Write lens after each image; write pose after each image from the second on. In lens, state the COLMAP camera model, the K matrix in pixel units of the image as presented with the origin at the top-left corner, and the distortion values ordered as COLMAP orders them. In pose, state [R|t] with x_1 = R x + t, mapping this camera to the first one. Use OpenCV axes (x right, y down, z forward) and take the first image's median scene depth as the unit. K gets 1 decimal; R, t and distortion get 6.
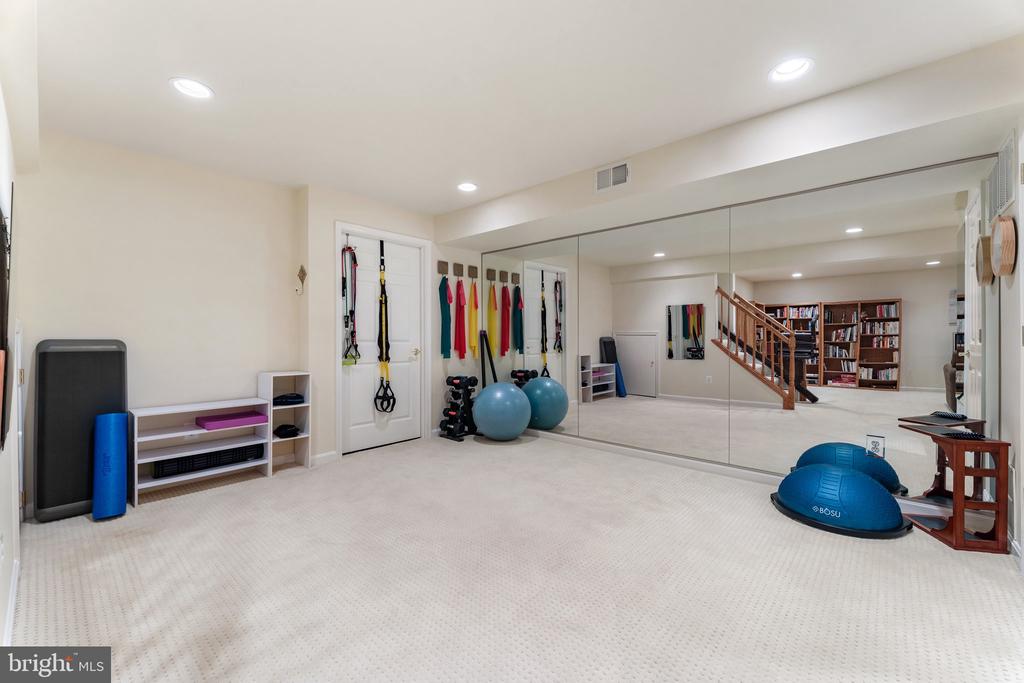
lens RADIAL K [[422.7, 0, 509.4], [0, 422.7, 338.7], [0, 0, 1]] dist [0.003314, 0.000329]
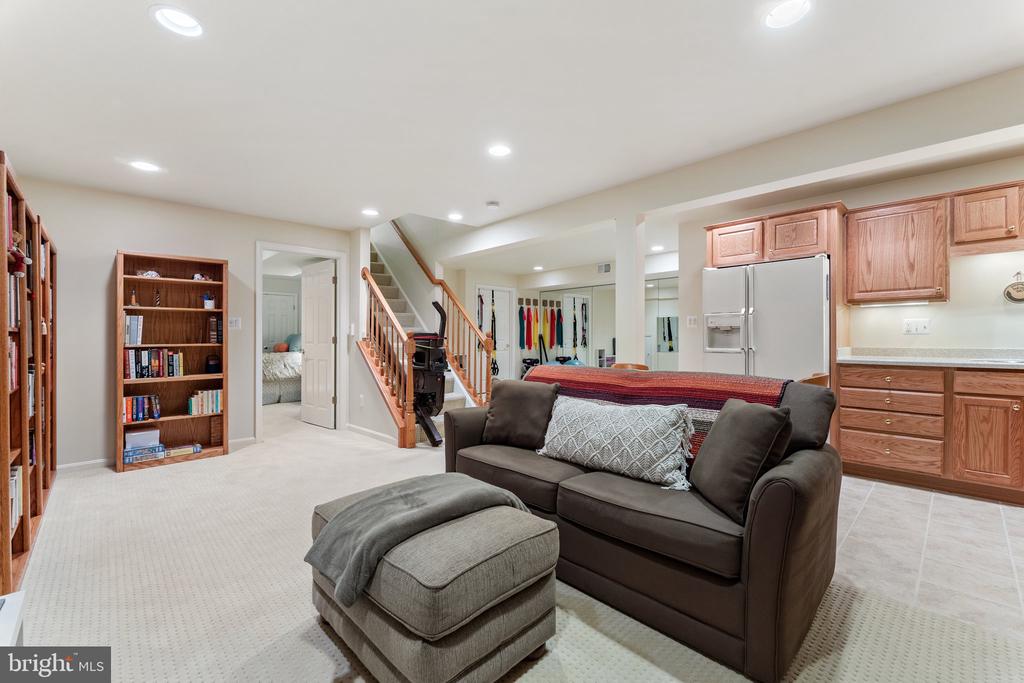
lens RADIAL K [[422.7, 0, 504.1], [0, 422.7, 341.0], [0, 0, 1]] dist [0.003314, 0.000329]
pose [[0.995607, 0.002112, -0.093610, -0.047440], [-0.001195, 0.999951, 0.009858, -0.008119], [0.093626, -0.009703, 0.995560, -0.793838]]
